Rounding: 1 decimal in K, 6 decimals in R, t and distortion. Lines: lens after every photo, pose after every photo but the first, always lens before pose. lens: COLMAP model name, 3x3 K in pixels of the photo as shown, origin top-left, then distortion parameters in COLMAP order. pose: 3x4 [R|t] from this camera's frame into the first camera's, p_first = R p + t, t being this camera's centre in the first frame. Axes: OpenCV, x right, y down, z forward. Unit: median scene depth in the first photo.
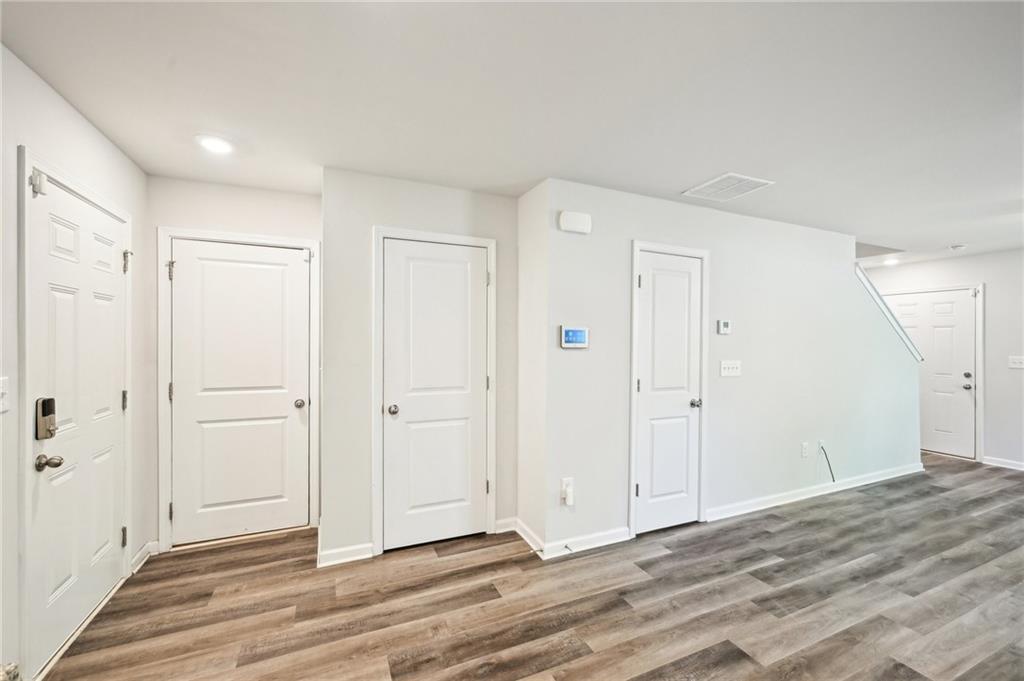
lens RADIAL K [[409.8, 0, 517.6], [0, 409.8, 342.0], [0, 0, 1]] dist [0.003084, -0.002010]
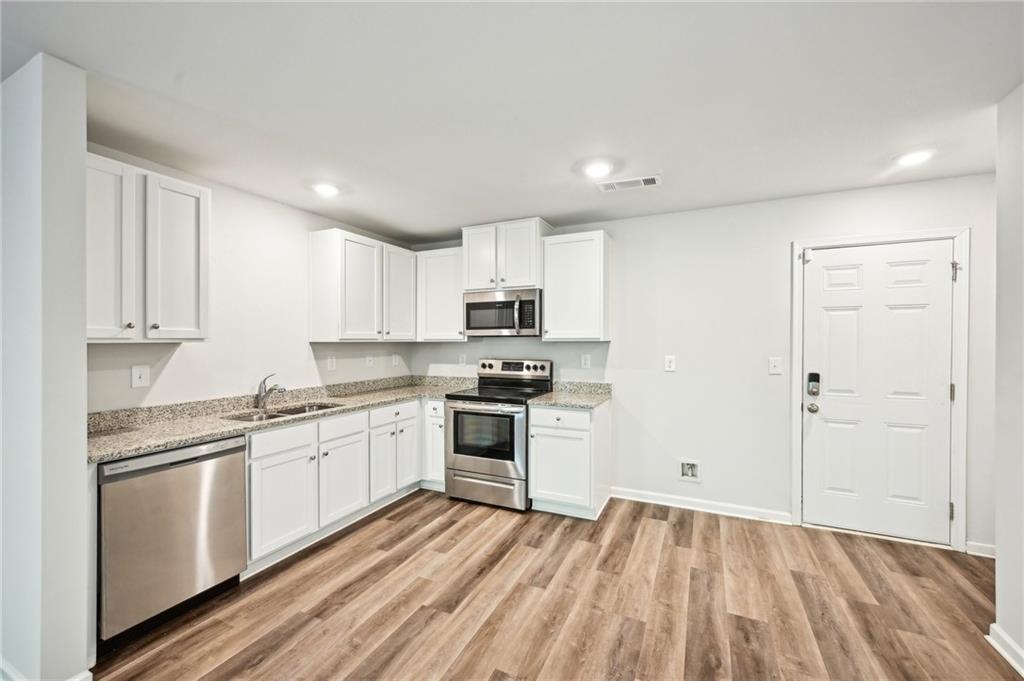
lens RADIAL K [[409.8, 0, 516.4], [0, 409.8, 340.0], [0, 0, 1]] dist [0.003084, -0.002010]
pose [[-0.753311, -0.003474, -0.657656, 0.550451], [0.000875, 0.999980, -0.006285, 0.002800], [0.657664, -0.005310, -0.753292, 0.827110]]
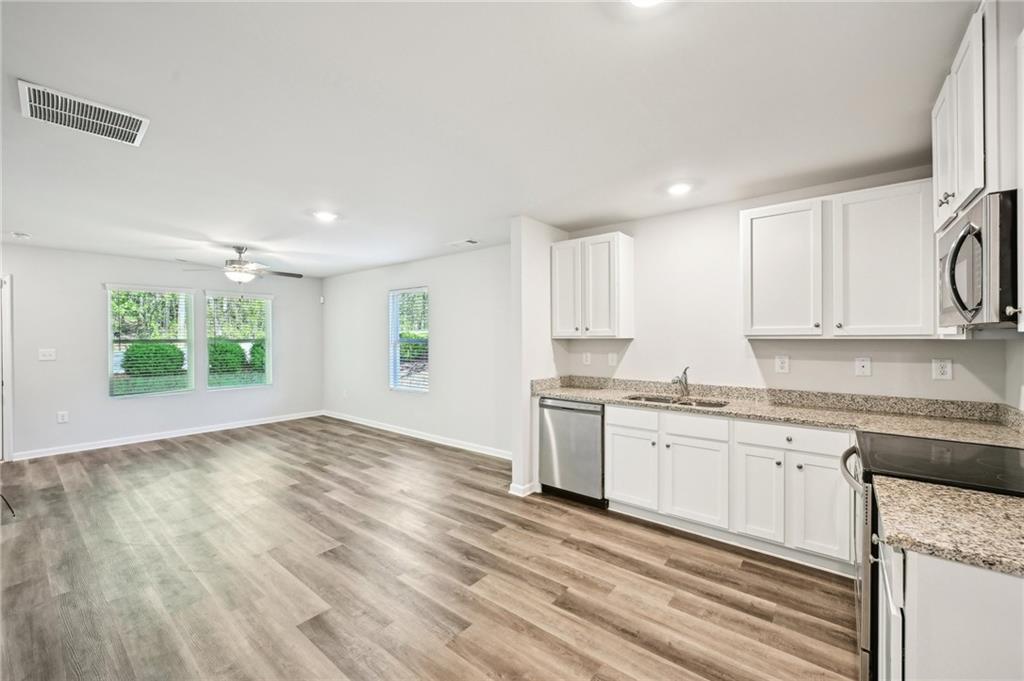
lens RADIAL K [[409.8, 0, 512.9], [0, 409.8, 339.3], [0, 0, 1]] dist [0.003084, -0.002010]
pose [[-0.455061, -0.007942, 0.890425, -0.408730], [-0.002794, 0.999968, 0.007491, -0.003316], [-0.890456, 0.000921, -0.455069, 0.617226]]
